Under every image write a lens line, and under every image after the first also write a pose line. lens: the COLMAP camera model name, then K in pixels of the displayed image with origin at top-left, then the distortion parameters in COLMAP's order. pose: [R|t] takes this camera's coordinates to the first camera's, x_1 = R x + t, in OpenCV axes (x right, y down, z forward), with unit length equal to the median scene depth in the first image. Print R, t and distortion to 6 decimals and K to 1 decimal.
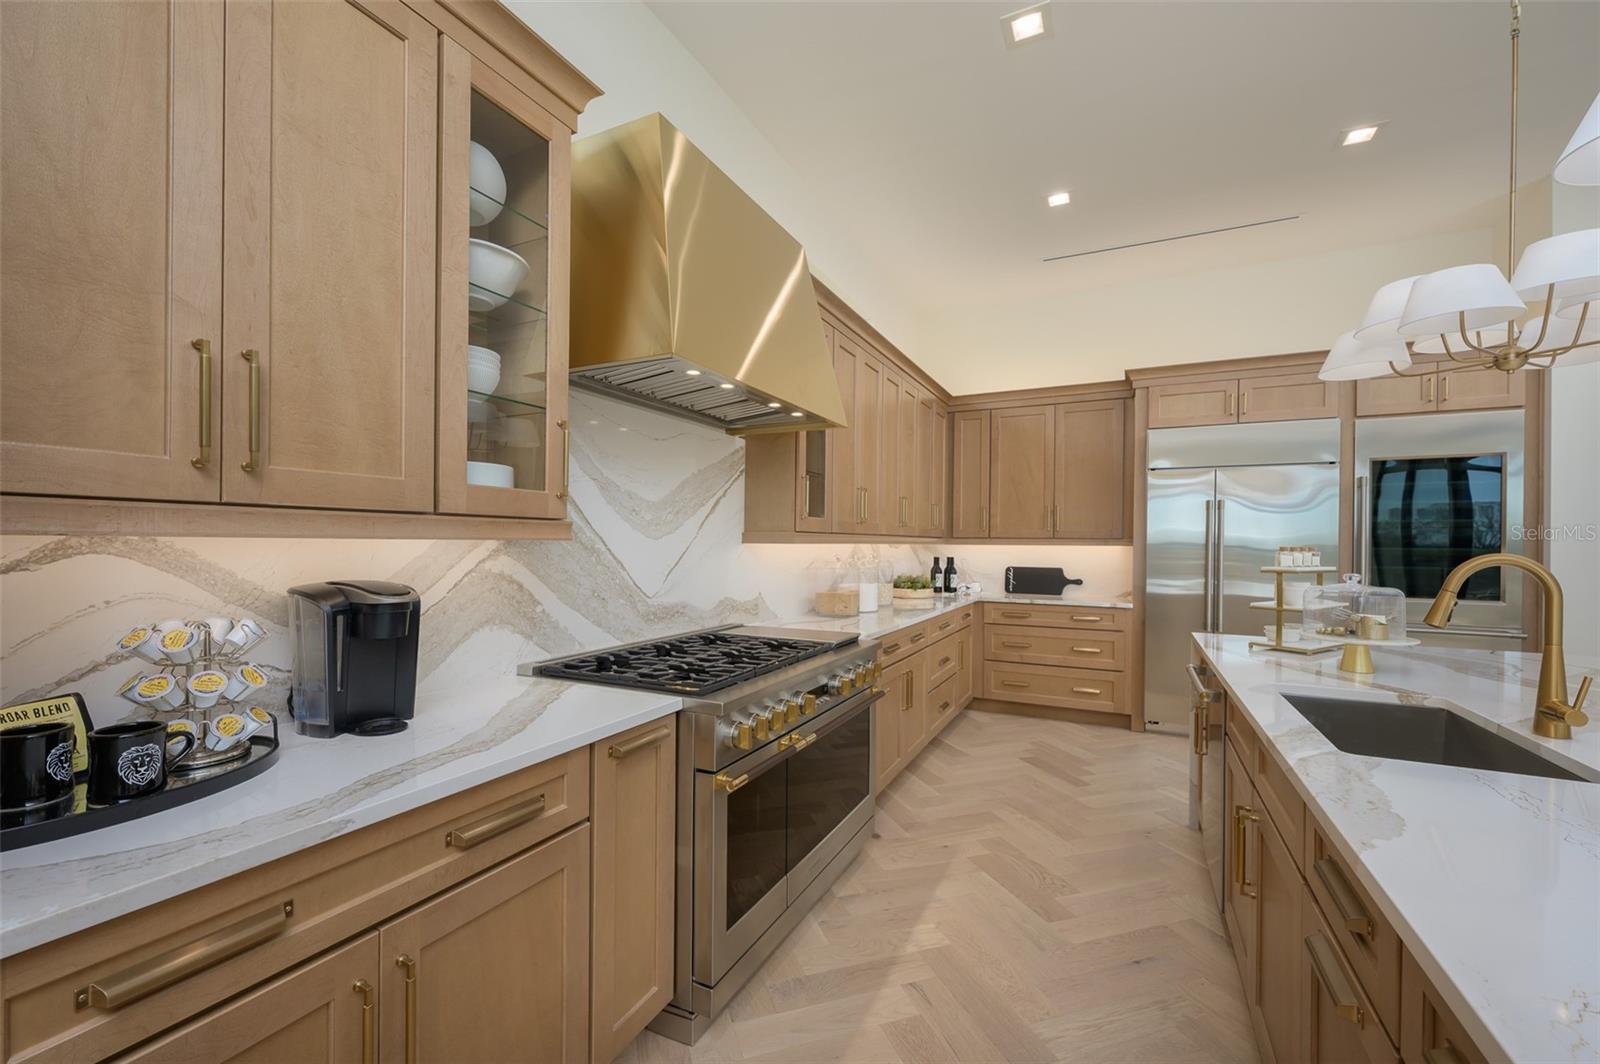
lens RADIAL K [[652.1, 0, 802.5], [0, 652.1, 543.0], [0, 0, 1]] dist [0.000153, -0.000018]
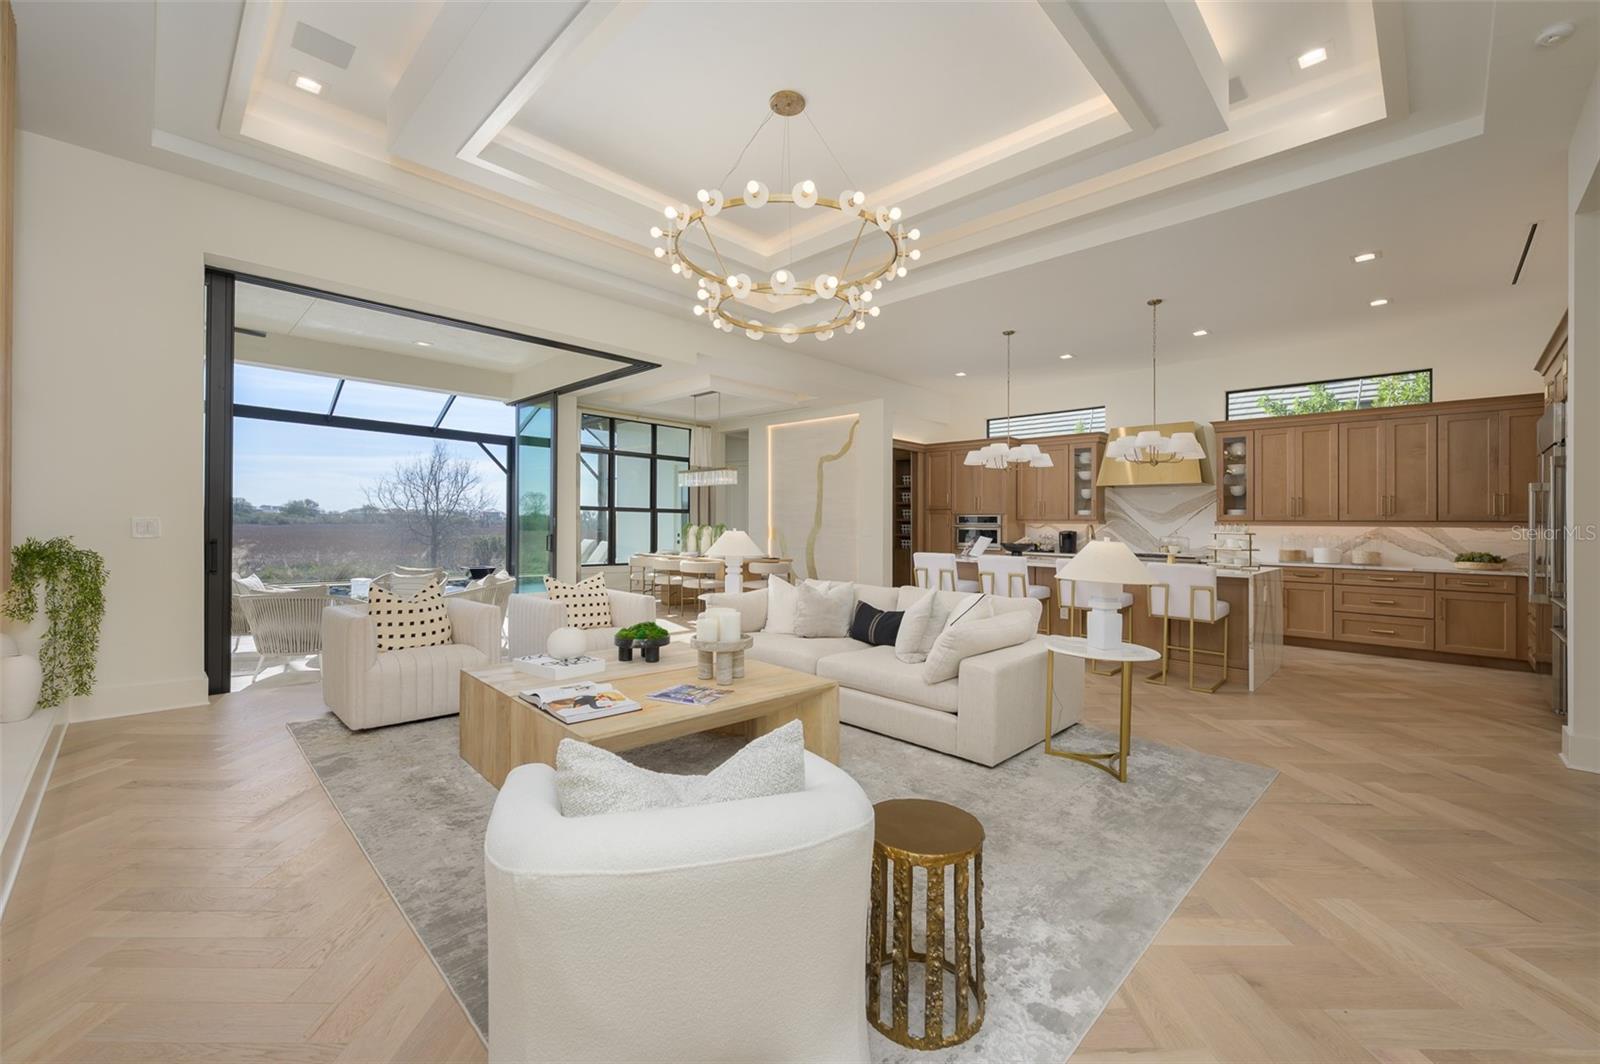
lens RADIAL K [[650.6, 0, 799.6], [0, 650.6, 512.1], [0, 0, 1]] dist [0.000648, -0.000215]
pose [[-0.310256, -0.031059, -0.950146, 3.695384], [-0.016936, 0.999488, -0.027142, 0.058170], [0.950502, 0.007670, -0.310623, 0.277064]]
